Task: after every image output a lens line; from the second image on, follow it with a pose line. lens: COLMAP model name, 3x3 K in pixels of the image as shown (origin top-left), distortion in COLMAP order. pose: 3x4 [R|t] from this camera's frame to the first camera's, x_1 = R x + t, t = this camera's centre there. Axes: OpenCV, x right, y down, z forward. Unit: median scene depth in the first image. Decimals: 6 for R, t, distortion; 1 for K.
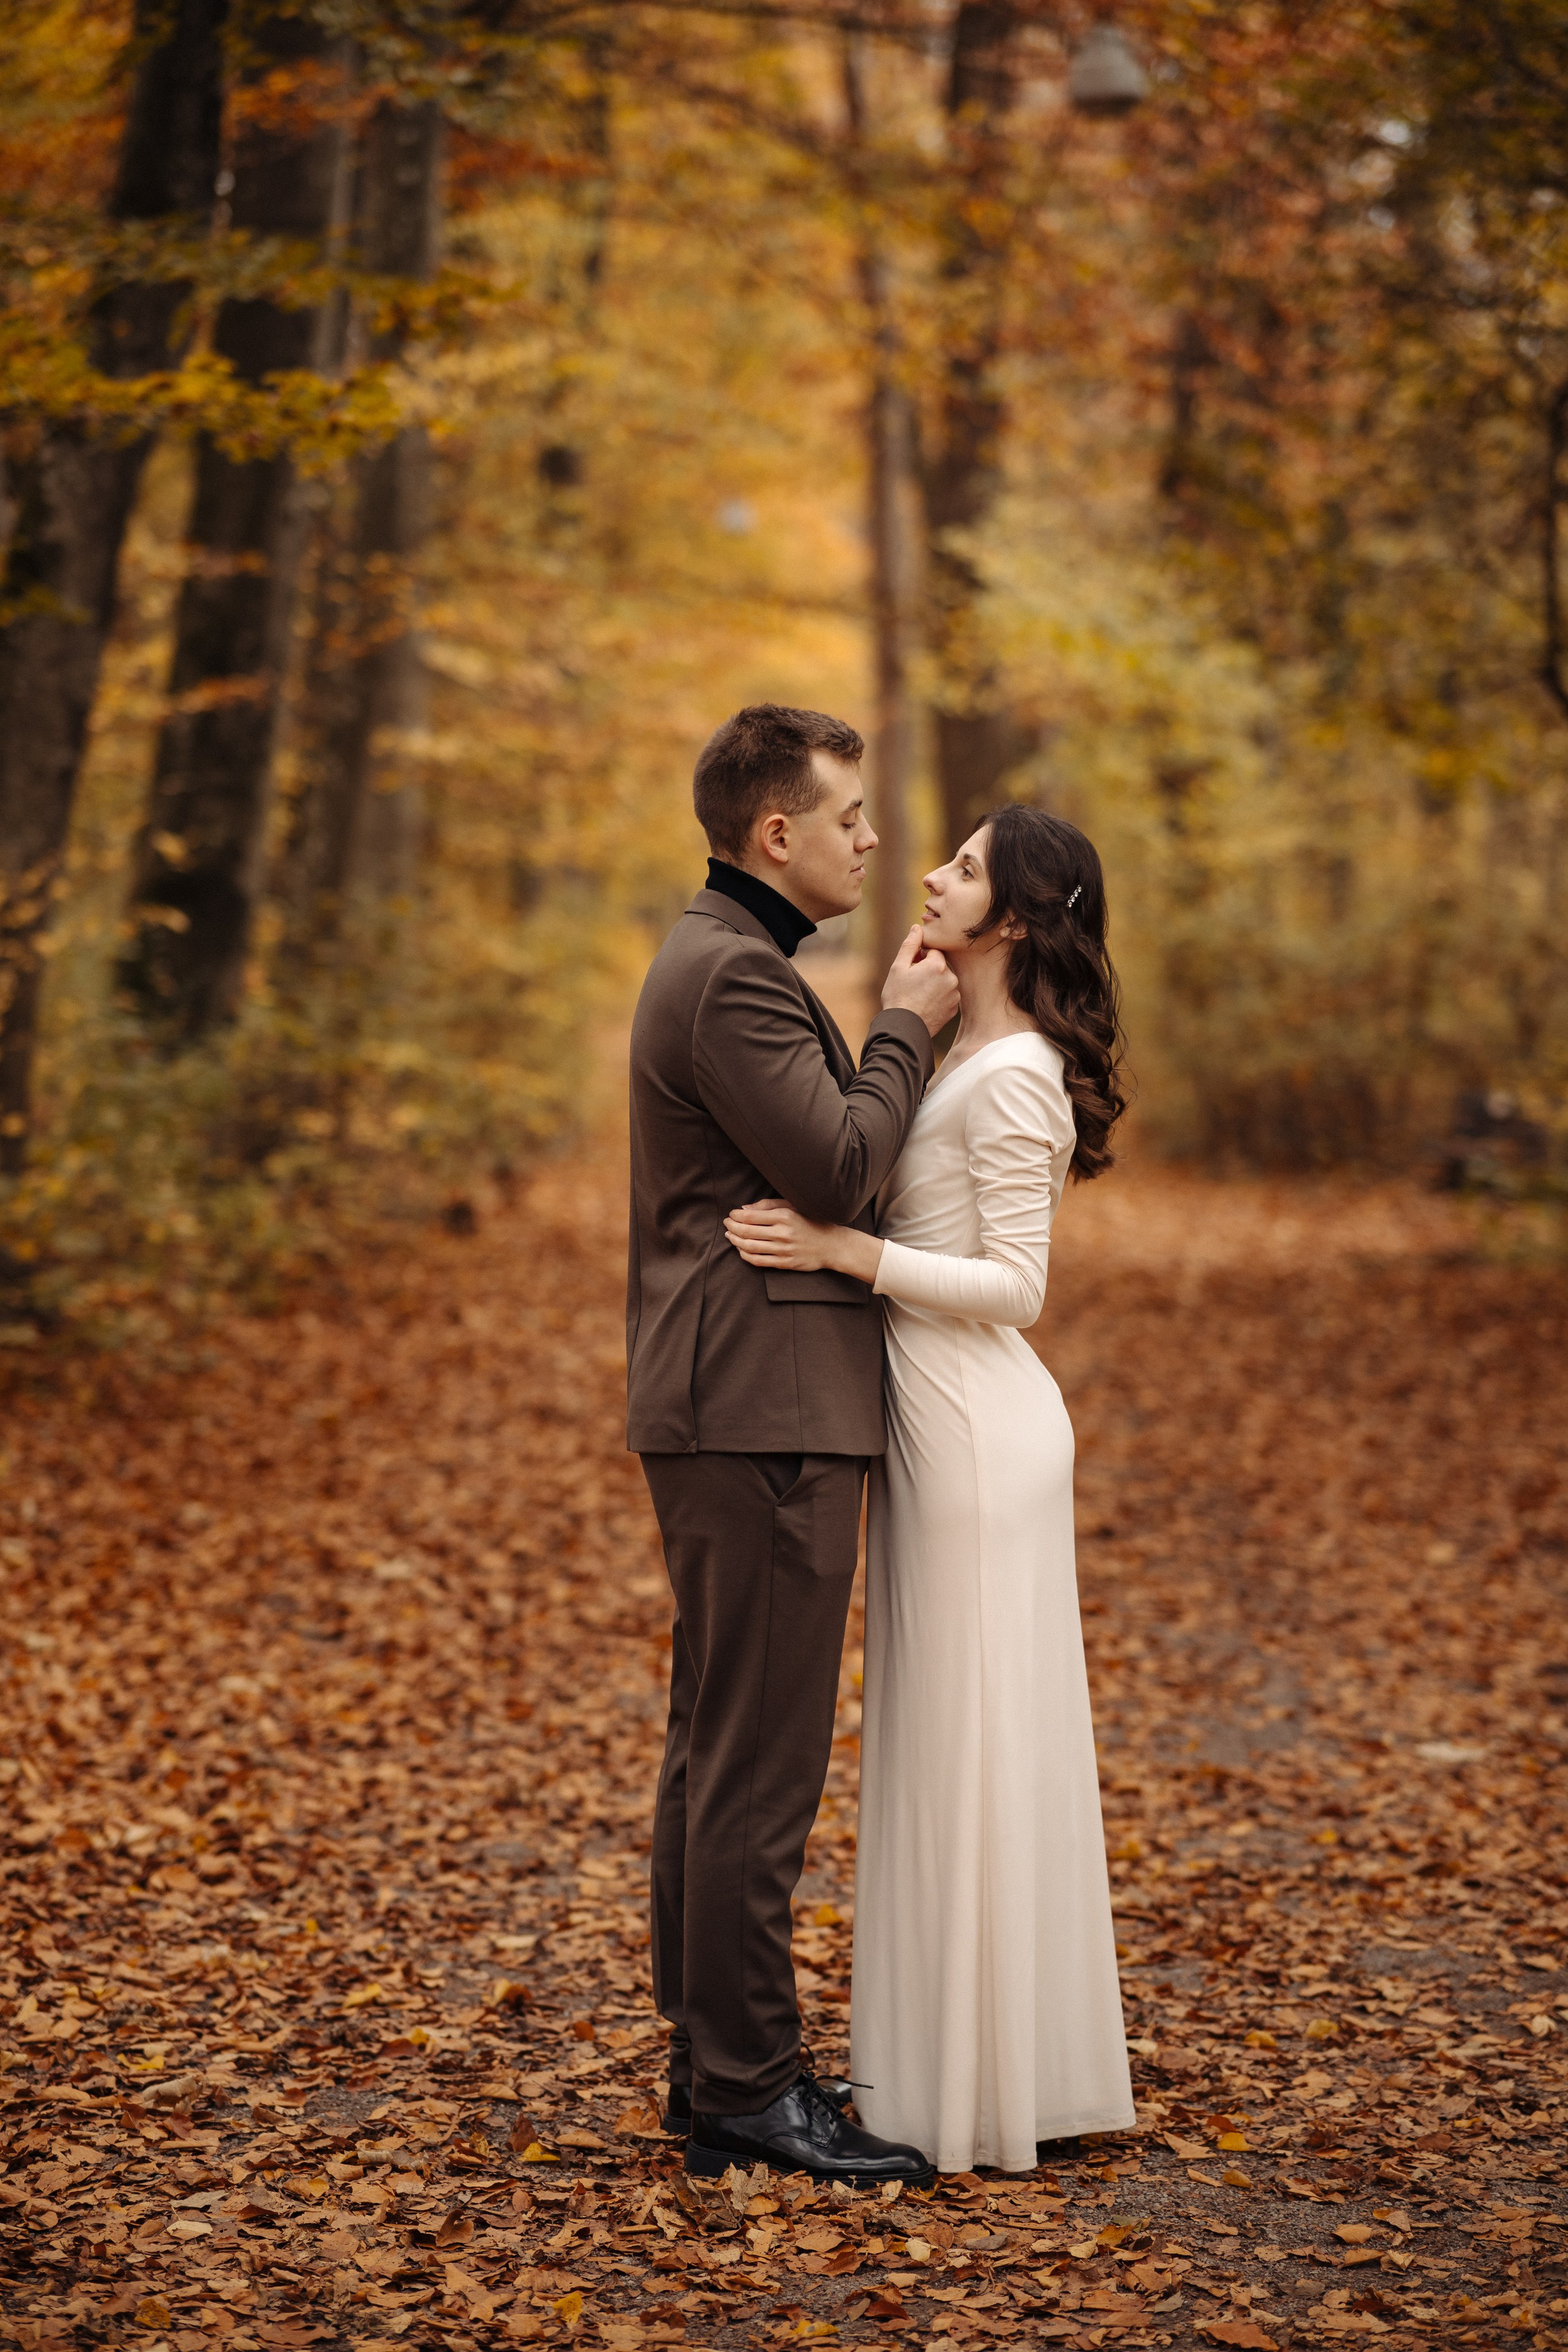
lens RADIAL K [[5459.8, 0, 784.0], [0, 5459.8, 1176.0], [0, 0, 1]] dist [0.454823, -2.497200]
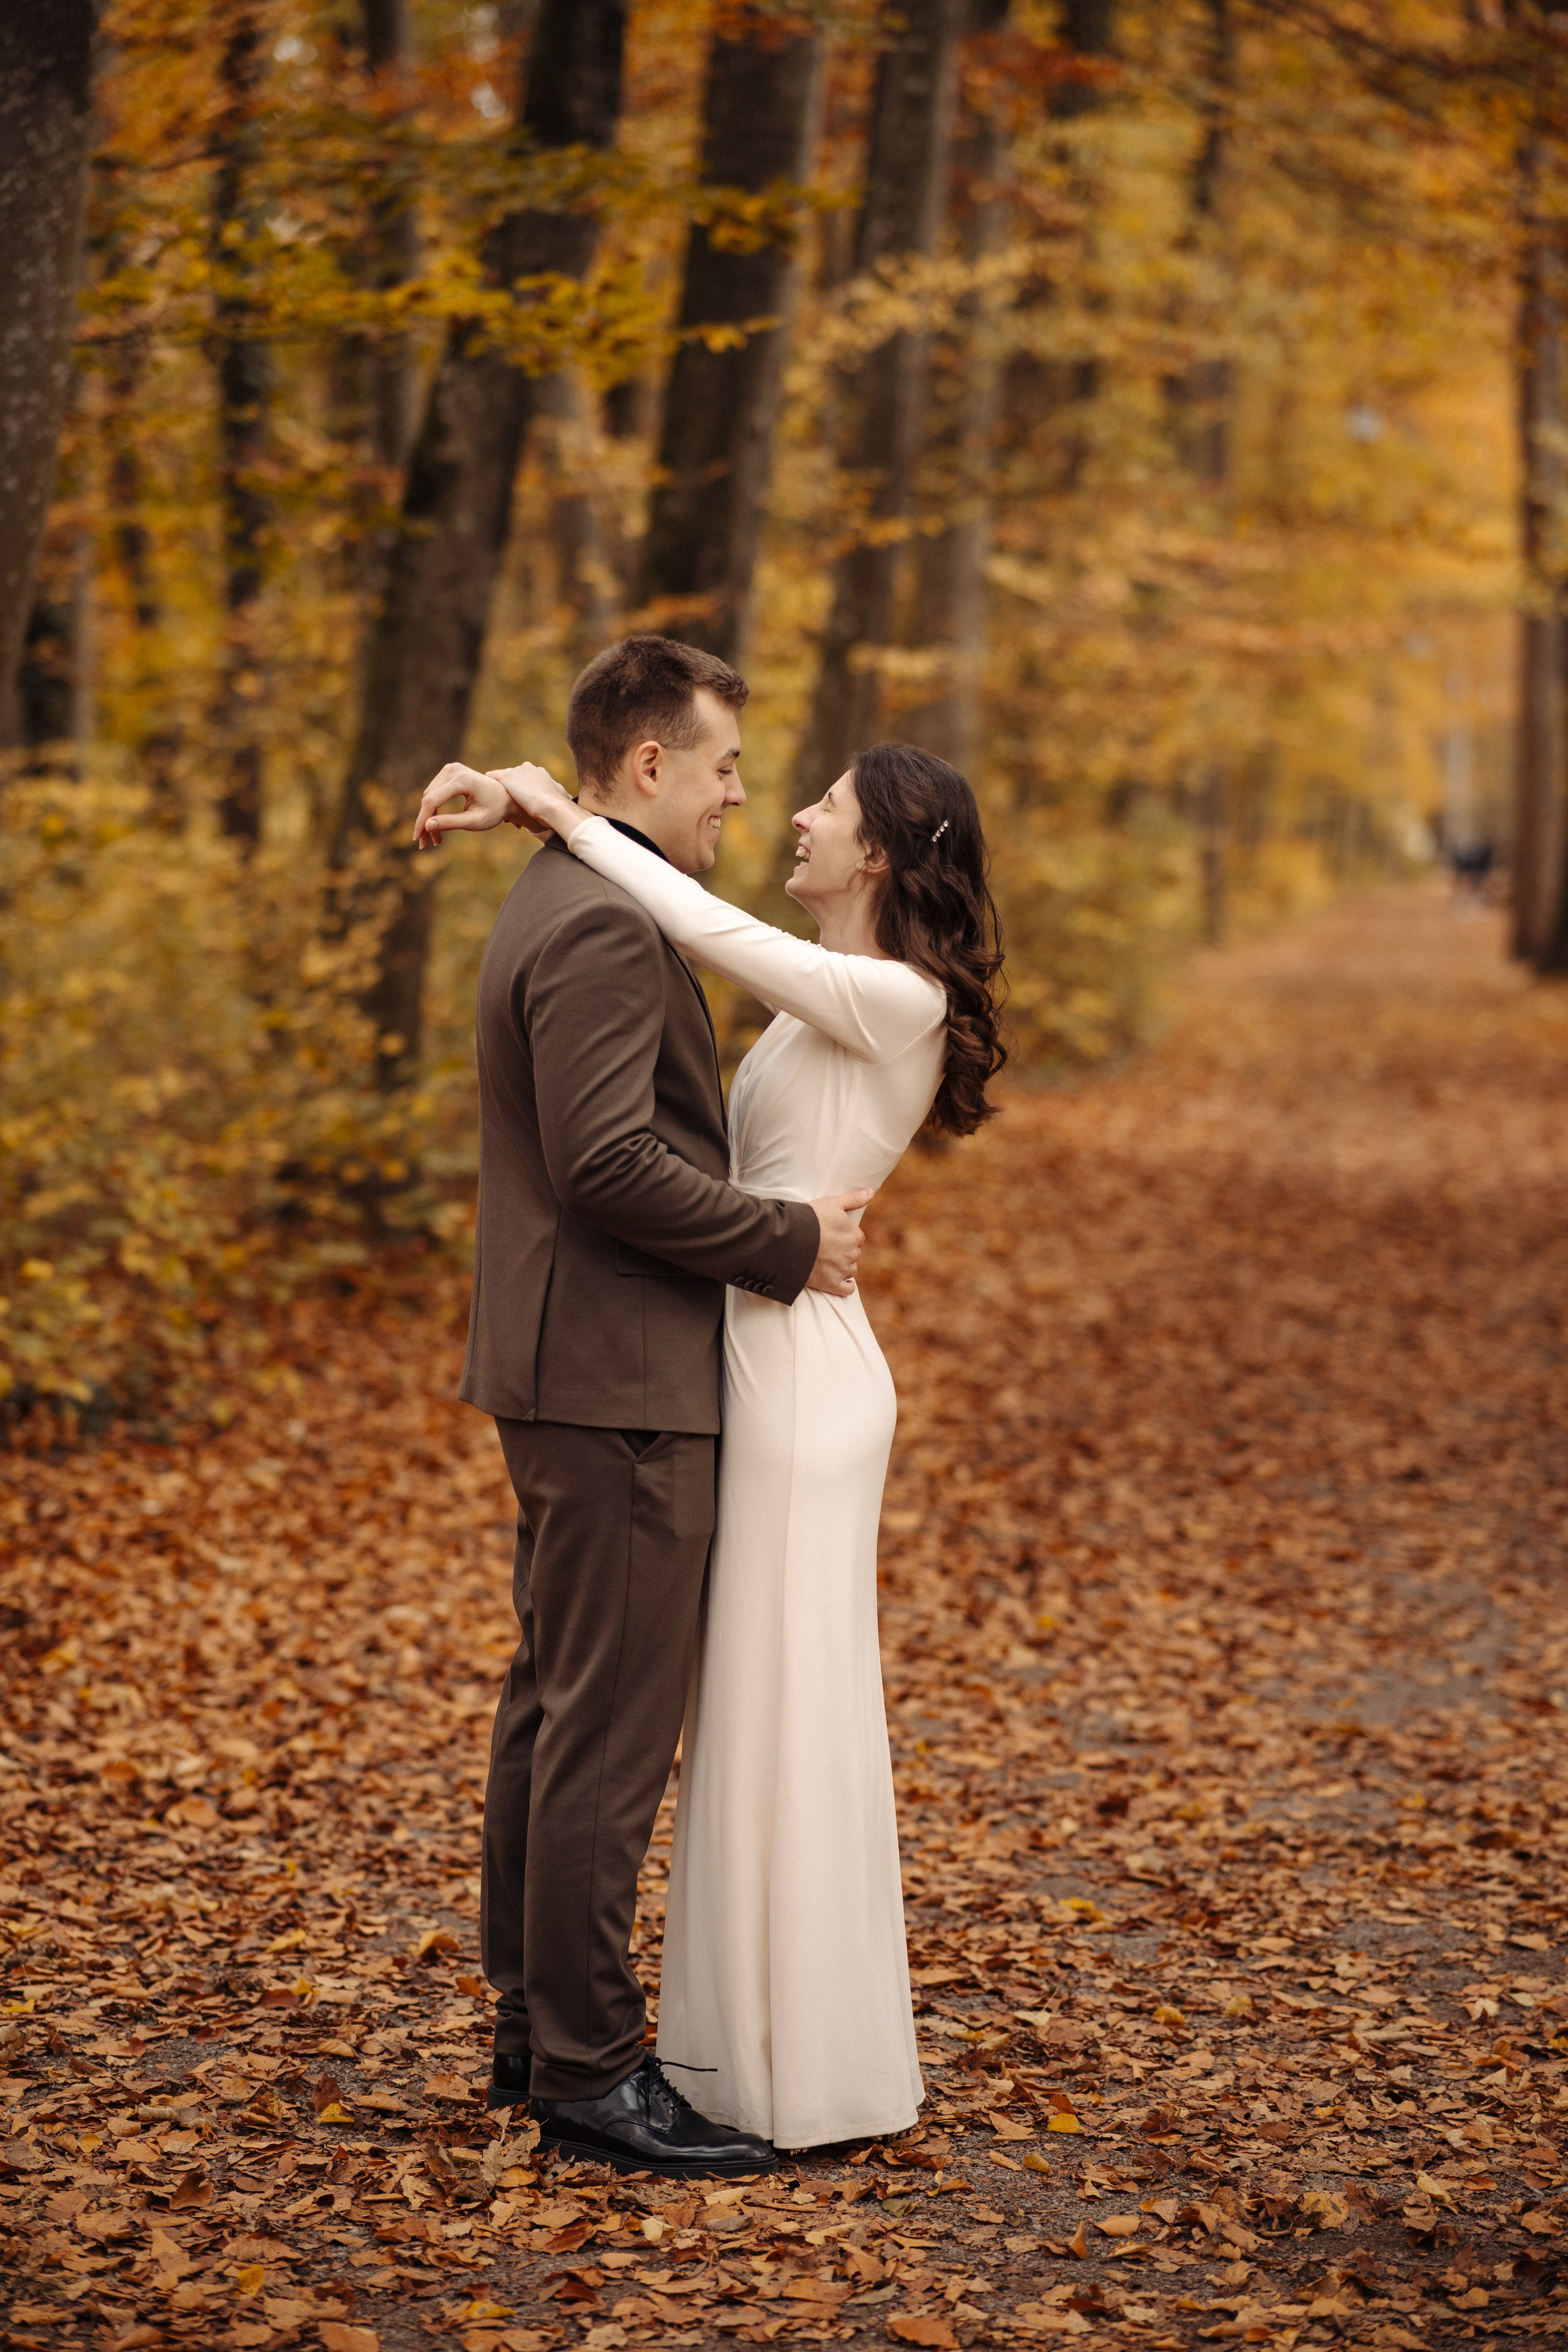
lens RADIAL K [[5459.8, 0, 784.0], [0, 5459.8, 1176.0], [0, 0, 1]] dist [0.454823, -2.497200]
pose [[0.992313, 0.012712, -0.123097, 0.150481], [-0.010773, 0.999807, 0.016403, -0.006207], [0.123281, -0.014951, 0.992259, 0.039282]]
